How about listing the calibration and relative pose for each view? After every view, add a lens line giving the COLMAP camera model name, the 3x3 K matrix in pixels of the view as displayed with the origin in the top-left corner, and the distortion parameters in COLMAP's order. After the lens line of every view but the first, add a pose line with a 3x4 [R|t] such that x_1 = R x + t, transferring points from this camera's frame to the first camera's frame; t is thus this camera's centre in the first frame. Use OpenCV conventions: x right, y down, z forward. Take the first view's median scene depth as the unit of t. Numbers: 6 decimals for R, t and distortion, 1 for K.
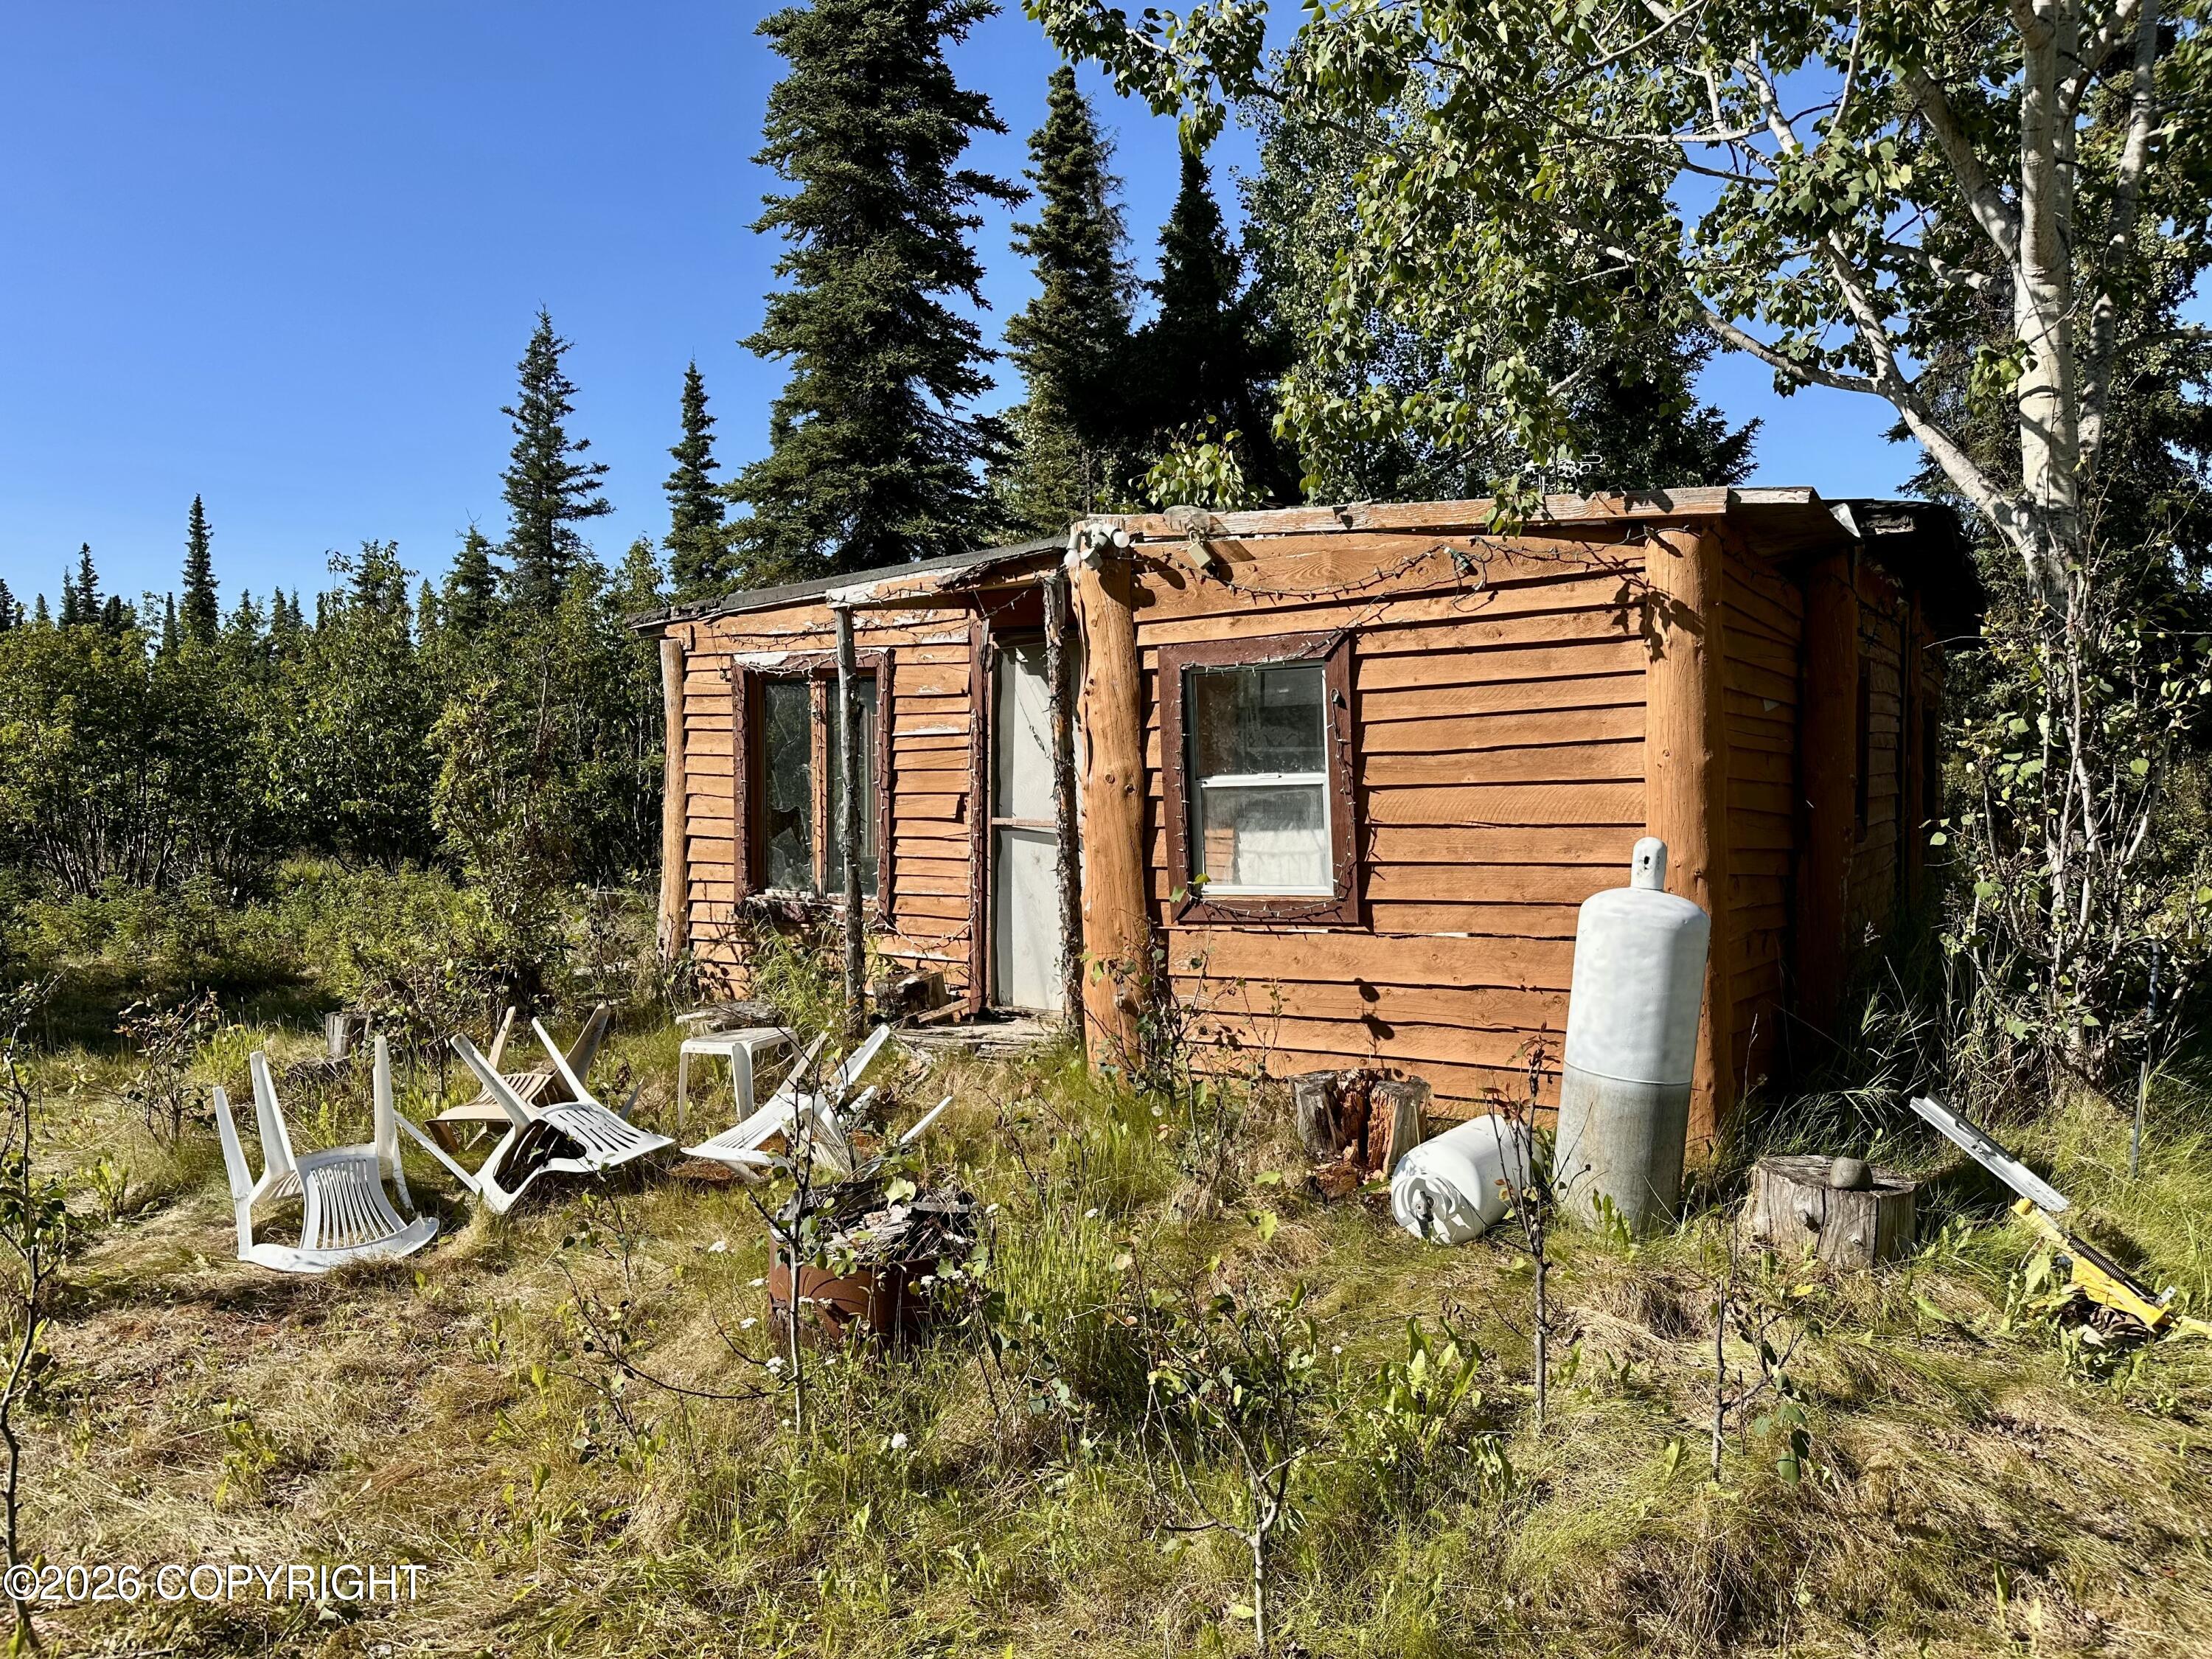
lens RADIAL K [[1542.9, 0, 1112.1], [0, 1542.9, 832.6], [0, 0, 1]] dist [0.038675, -0.001948]
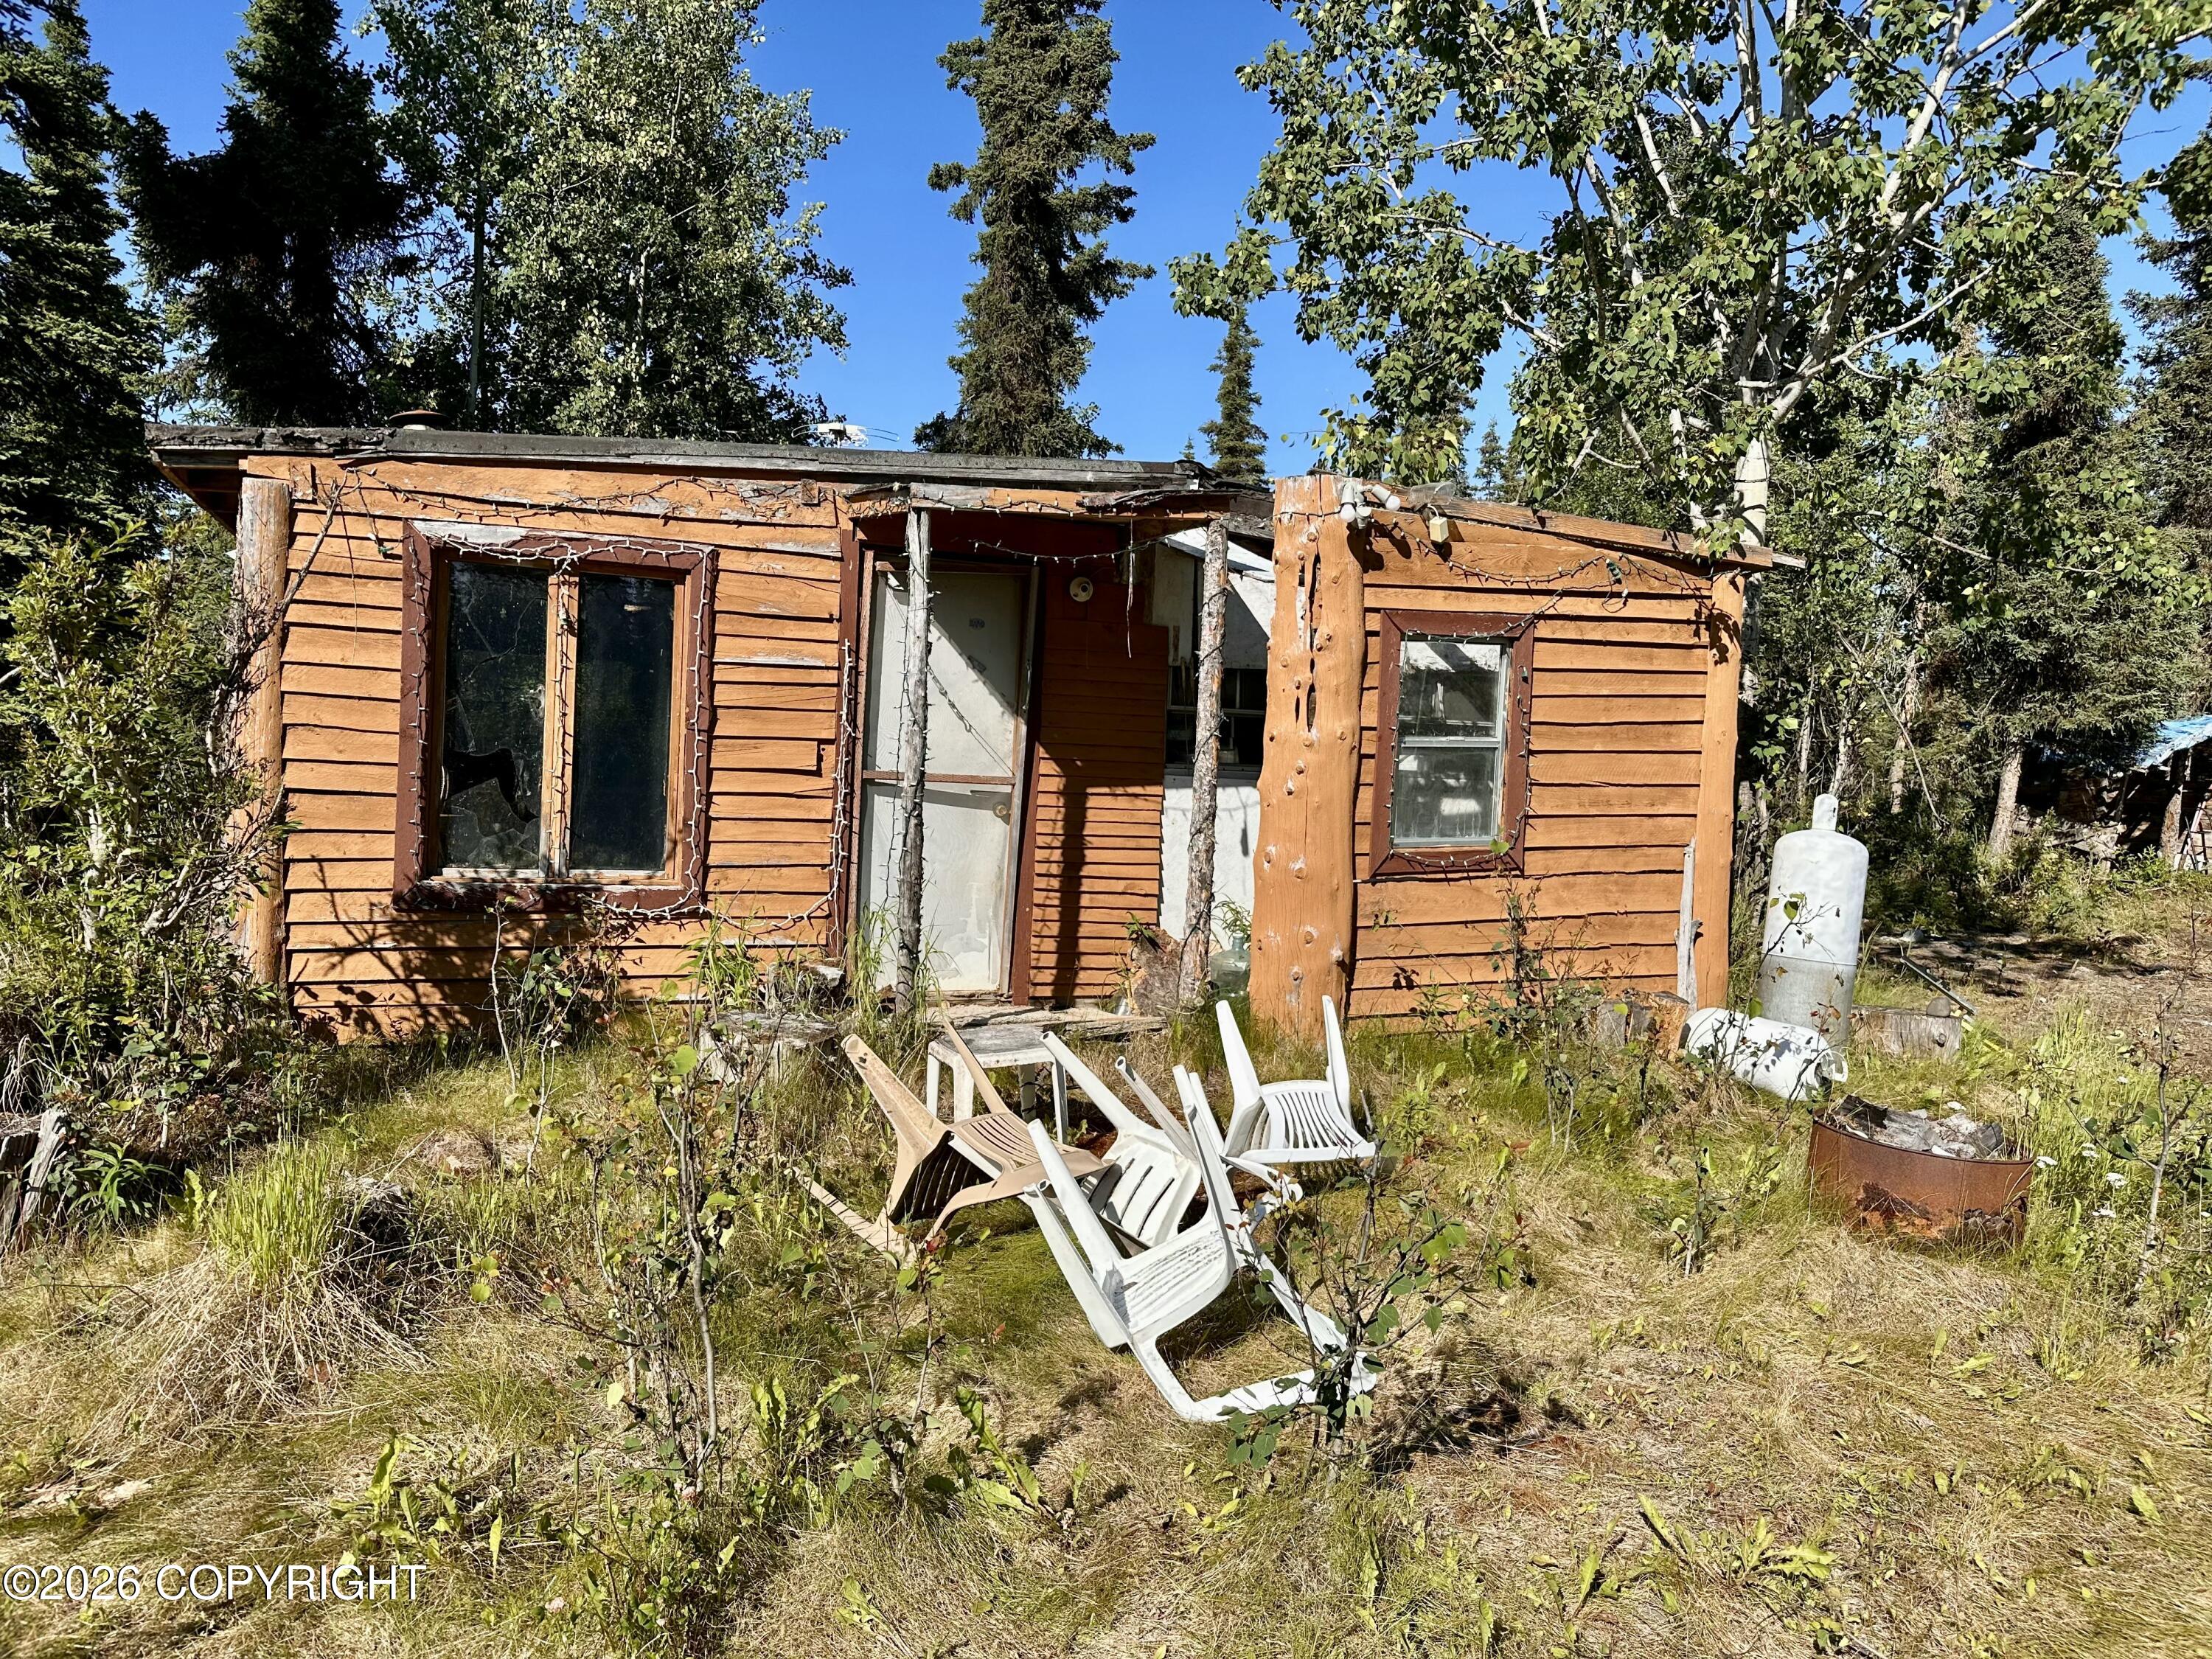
lens RADIAL K [[1542.9, 0, 1111.6], [0, 1542.9, 822.3], [0, 0, 1]] dist [0.038675, -0.001948]
pose [[0.589057, -0.014539, 0.807961, -0.672911], [-0.003664, 0.999780, 0.020663, 0.001022], [-0.808083, -0.015132, 0.588874, 0.389884]]
